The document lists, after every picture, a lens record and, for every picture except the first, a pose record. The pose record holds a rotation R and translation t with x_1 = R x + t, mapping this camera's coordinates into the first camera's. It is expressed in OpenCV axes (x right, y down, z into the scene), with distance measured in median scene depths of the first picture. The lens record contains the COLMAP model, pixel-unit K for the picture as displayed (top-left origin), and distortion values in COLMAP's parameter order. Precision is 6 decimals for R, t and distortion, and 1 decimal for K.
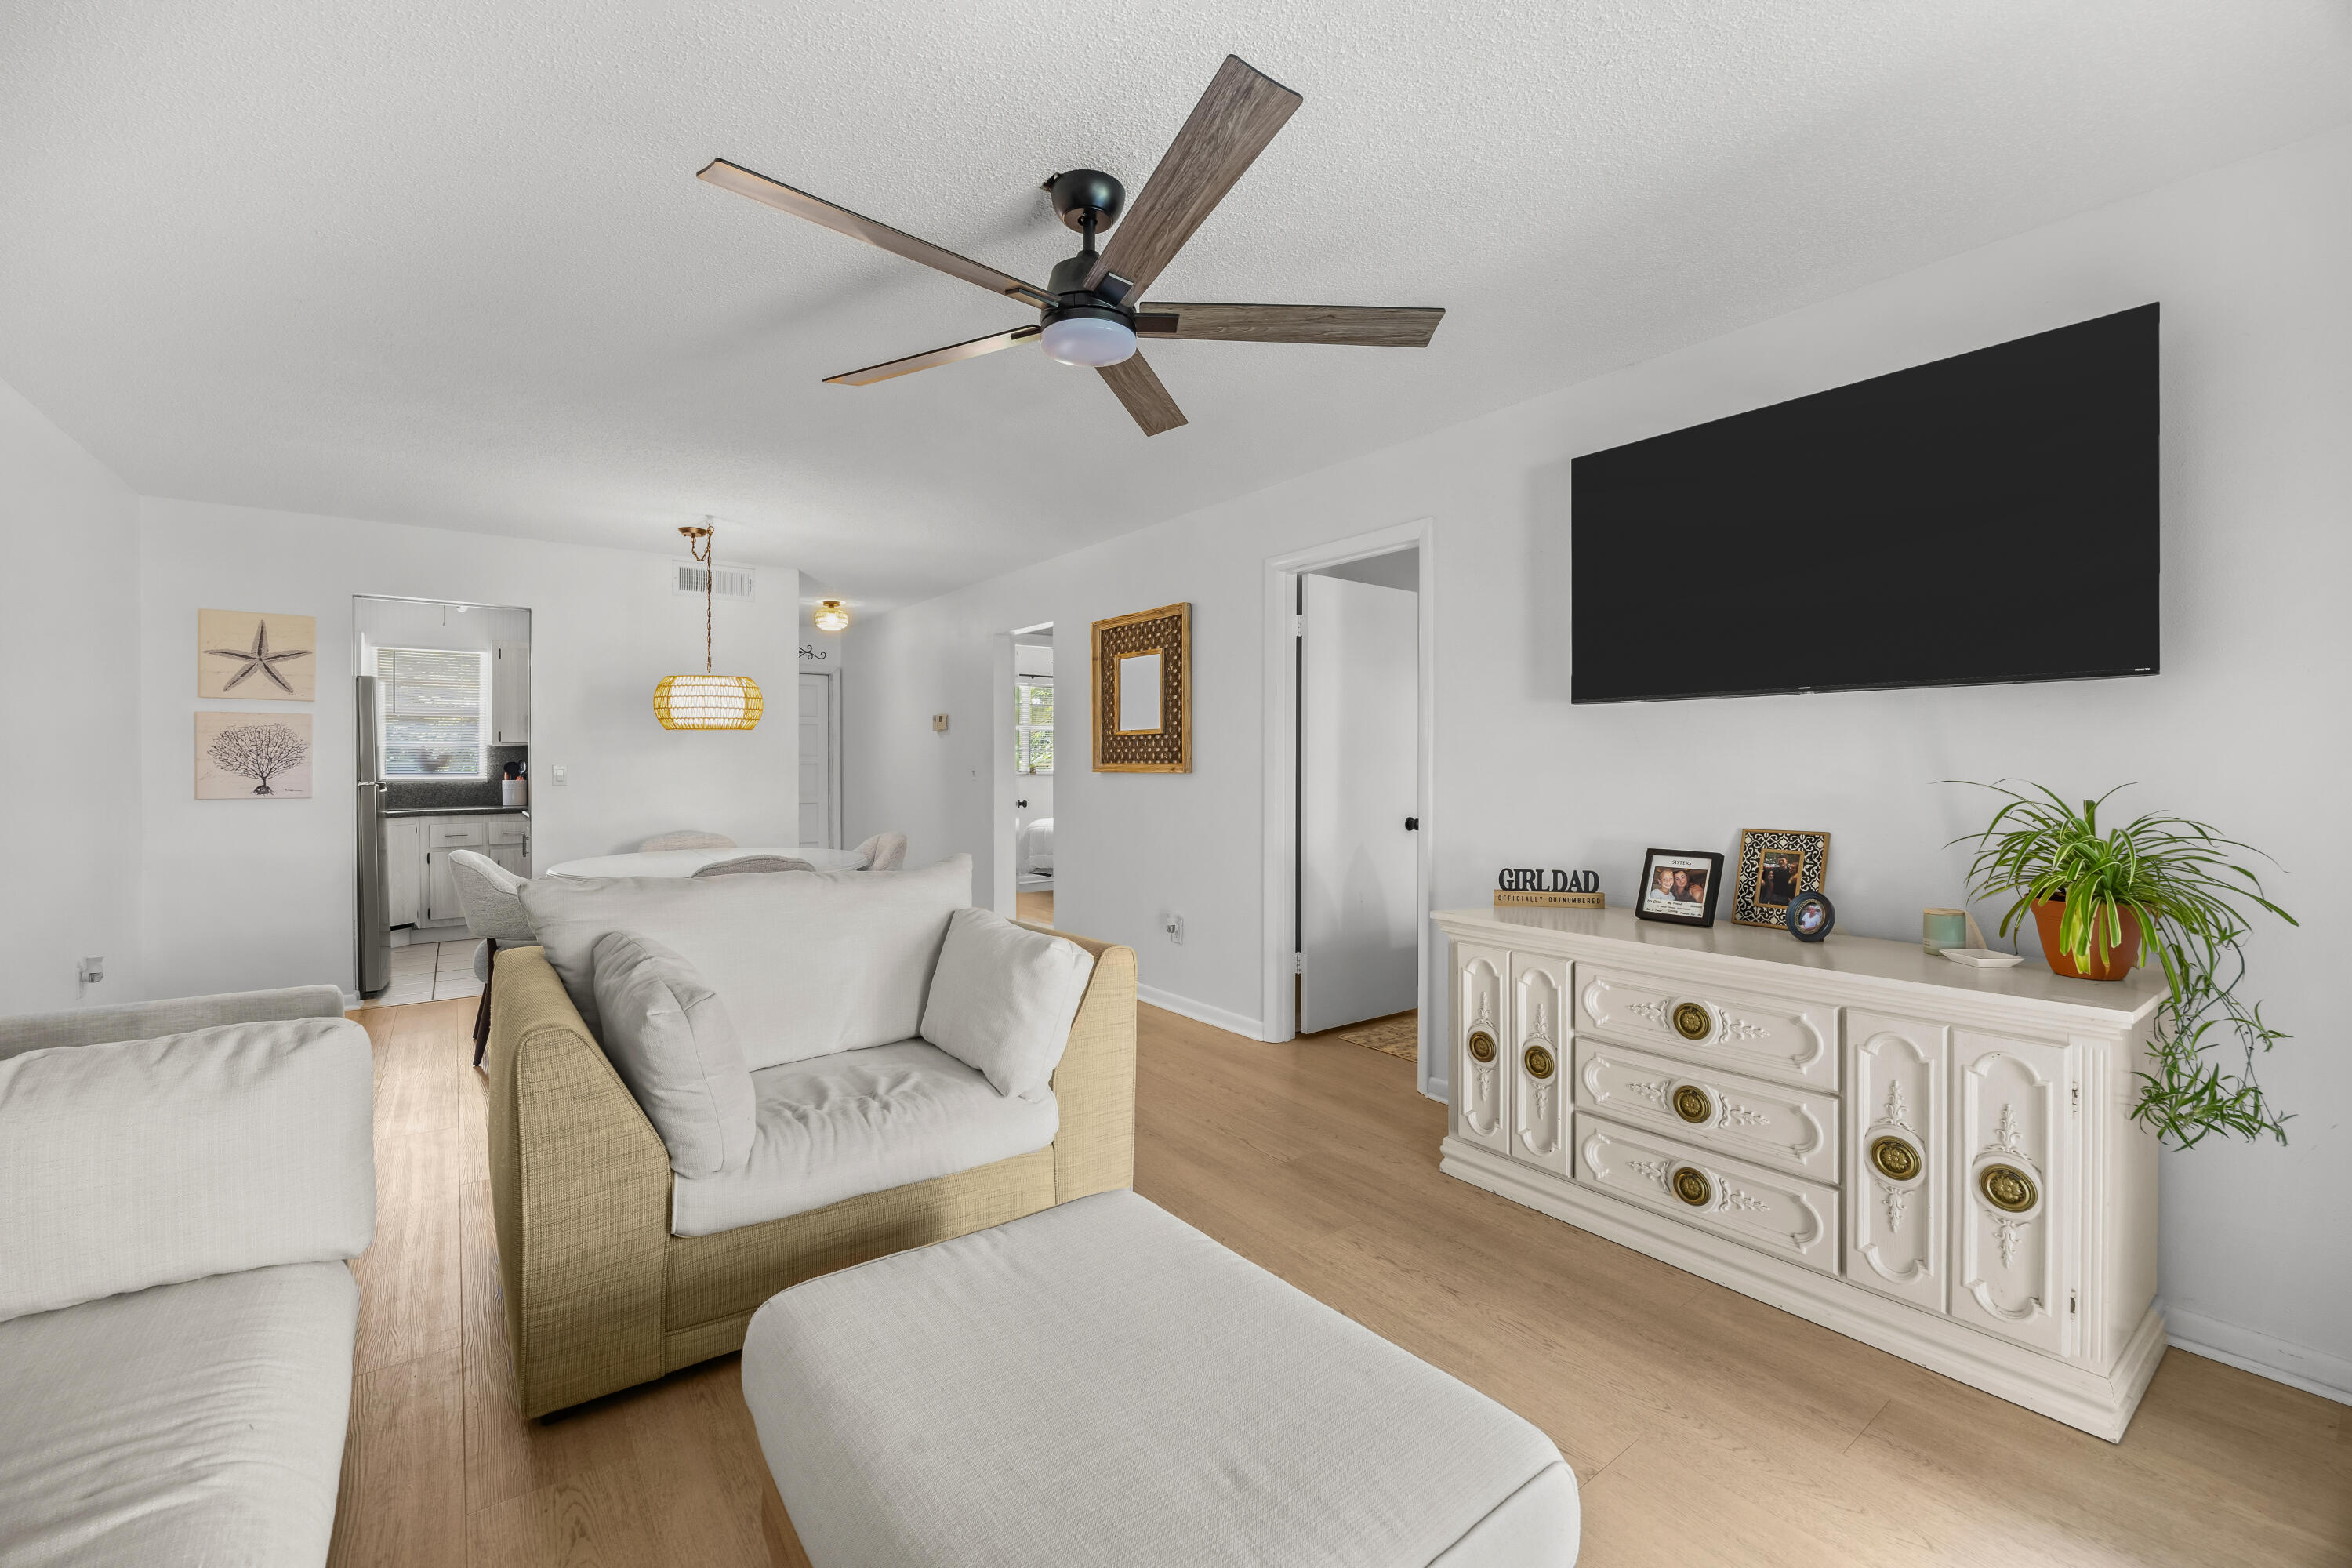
lens RADIAL K [[980.7, 0, 1171.6], [0, 980.7, 761.9], [0, 0, 1]] dist [-0.028960, 0.000148]
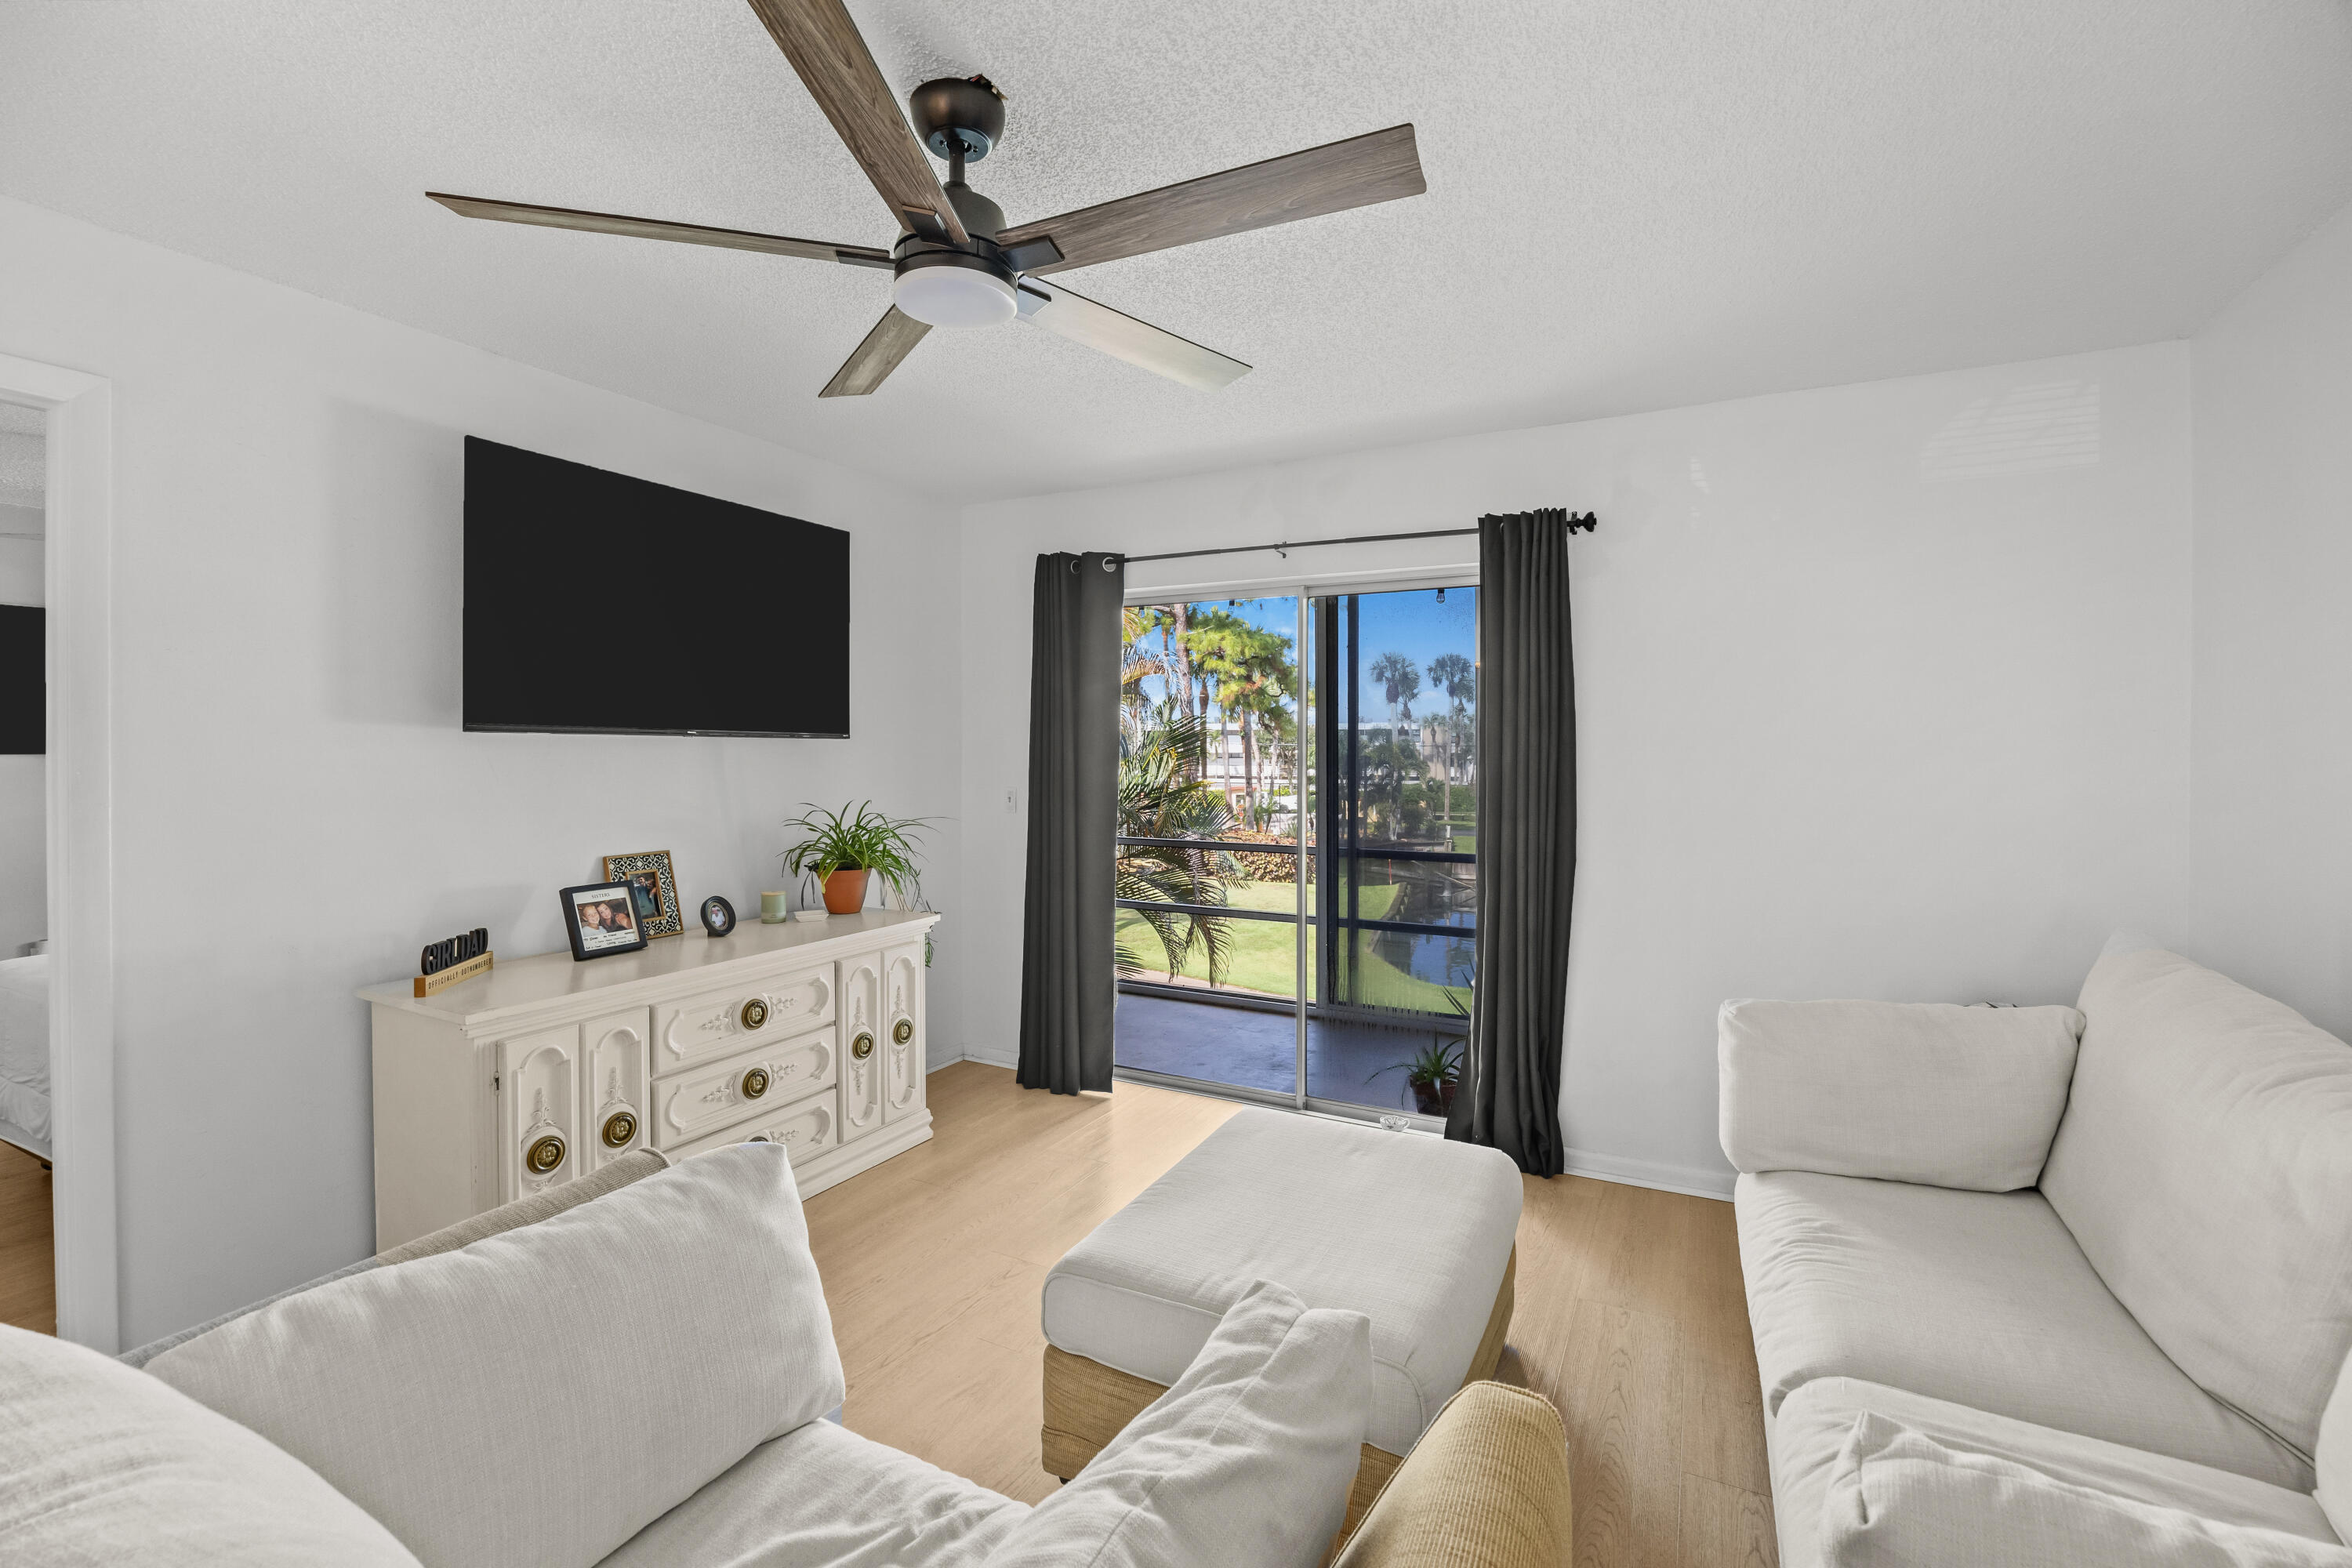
lens RADIAL K [[1034.8, 0, 1165.5], [0, 1034.8, 754.9], [0, 0, 1]] dist [-0.001819, -0.000007]
pose [[-0.438741, -0.005476, 0.898597, -0.744124], [-0.004882, 0.999981, 0.003711, -0.053331], [-0.898600, -0.002759, -0.438759, 0.990833]]
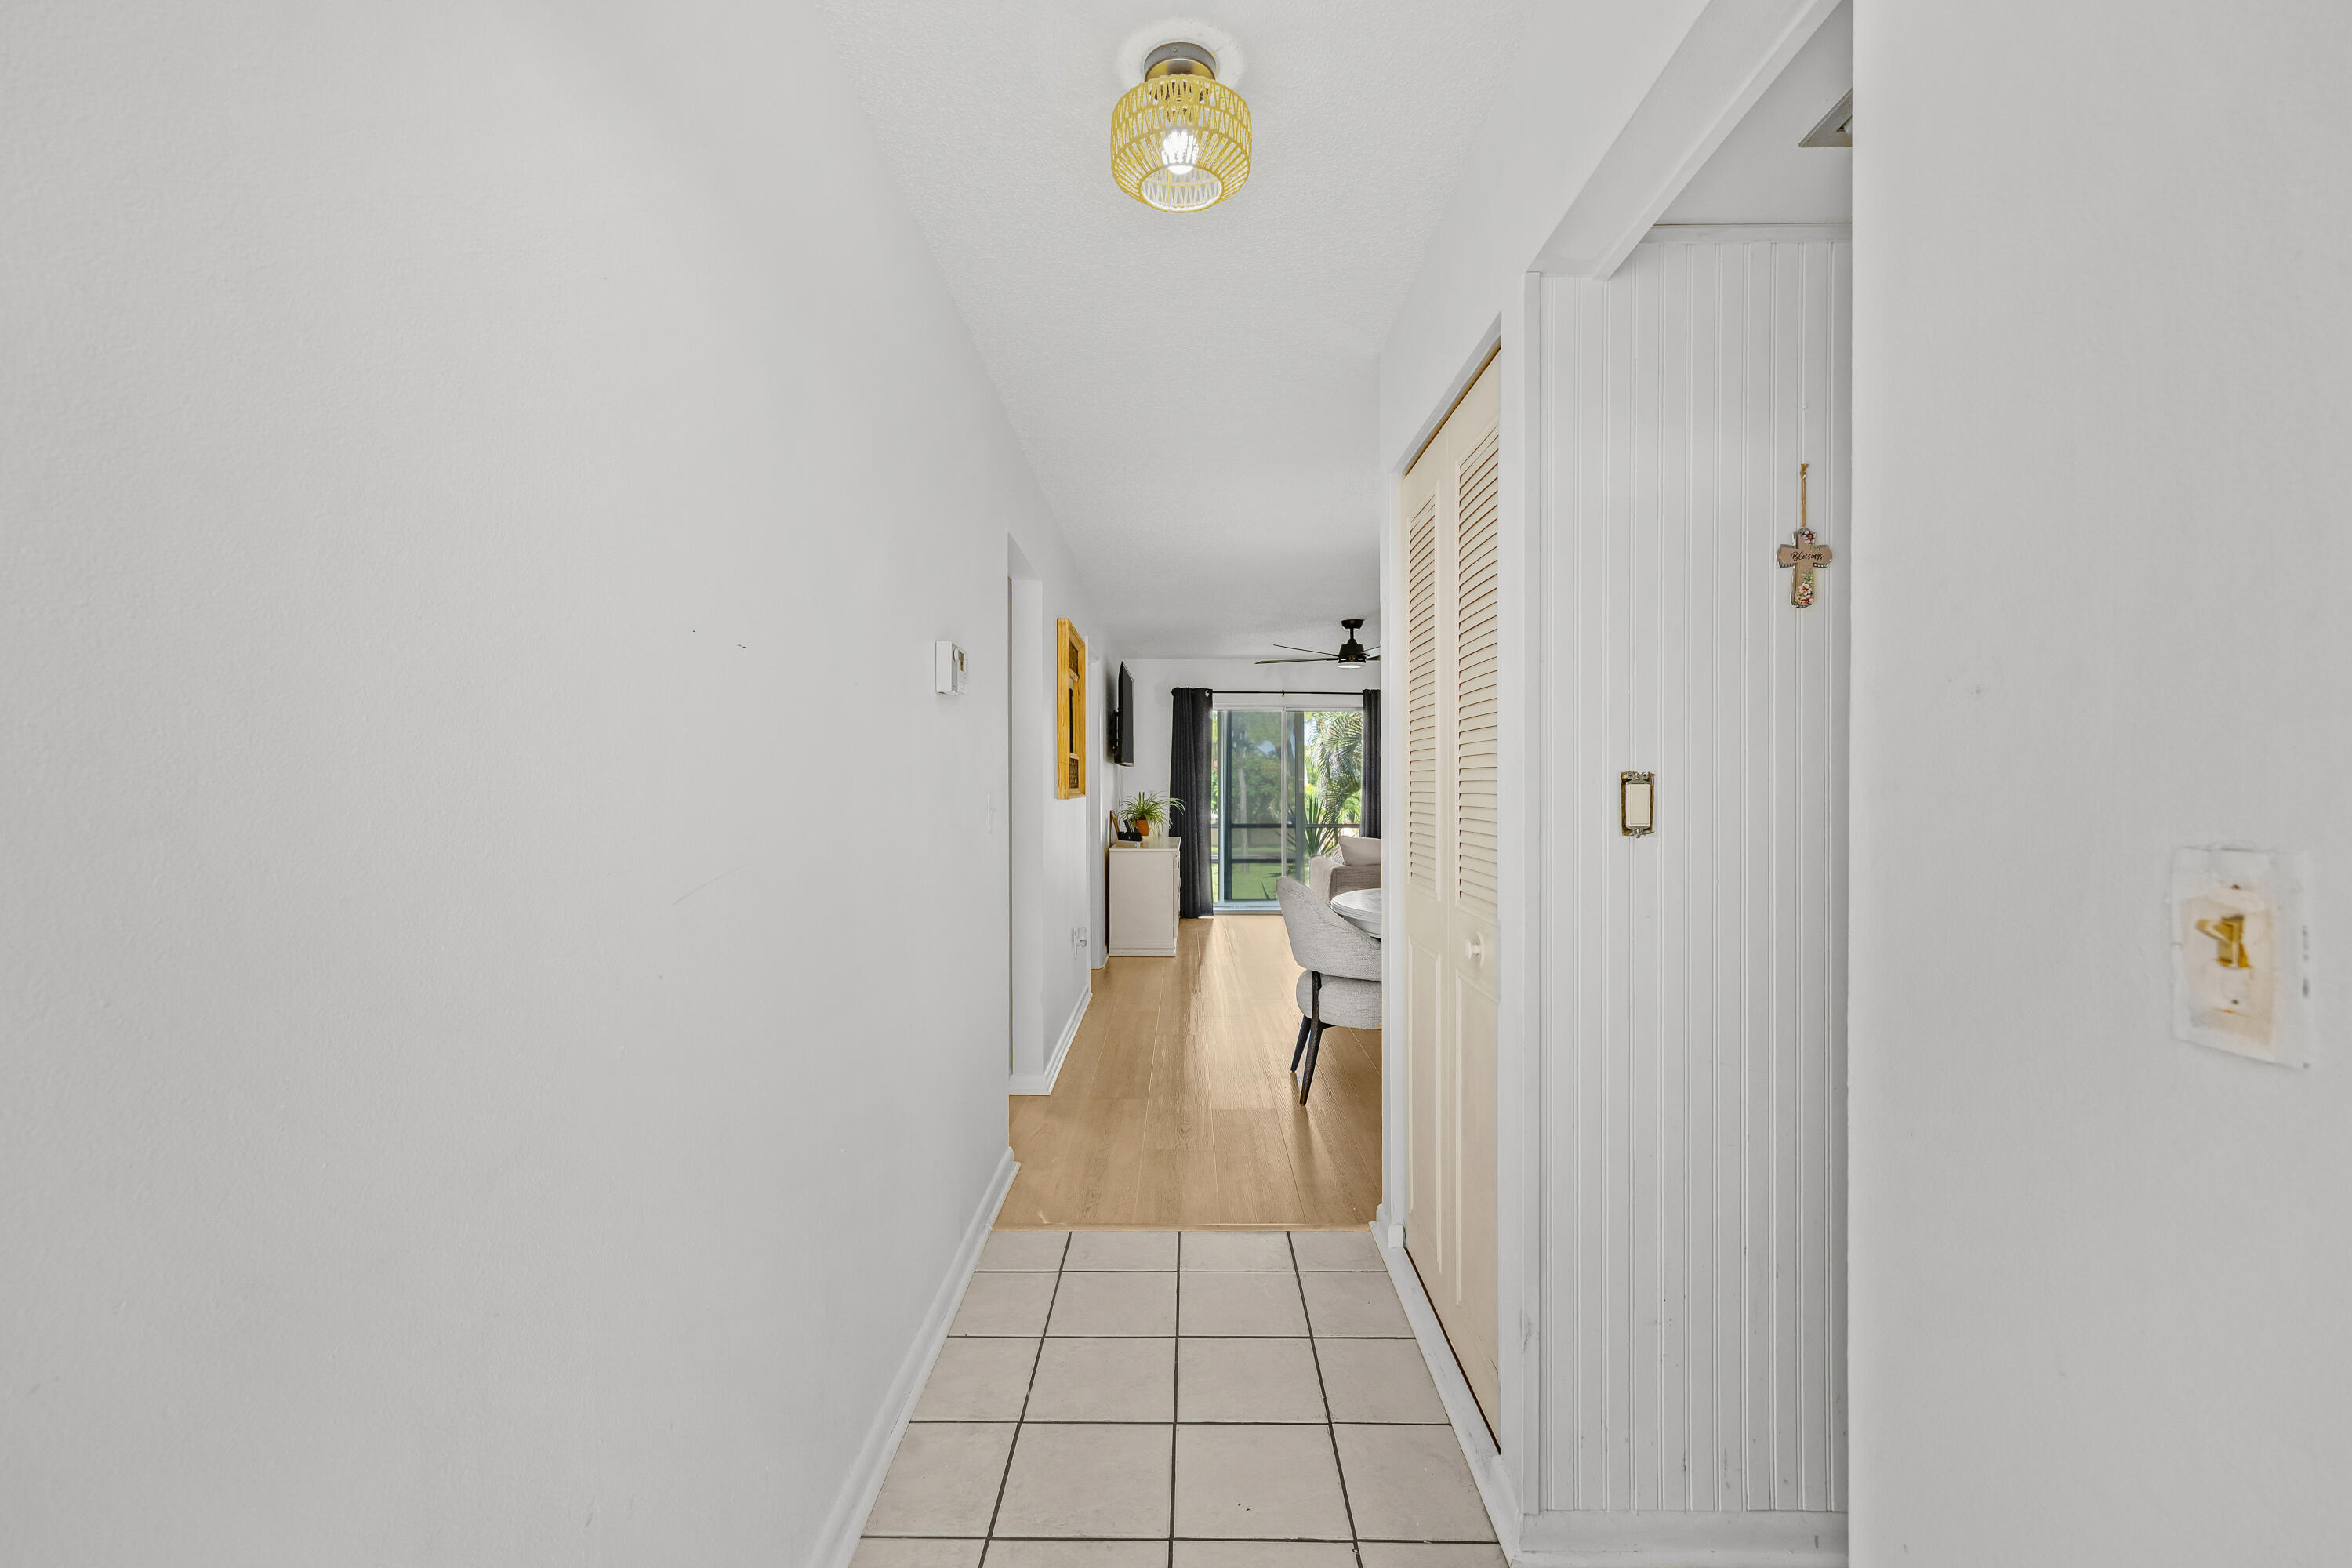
lens RADIAL K [[1034.8, 0, 1165.5], [0, 1034.8, 754.9], [0, 0, 1]] dist [-0.001819, -0.000007]
pose [[-0.794664, 0.010438, 0.606959, -1.439435], [-0.006878, 0.999633, -0.026197, -0.017958], [-0.607010, -0.024993, -0.794301, 3.474526]]
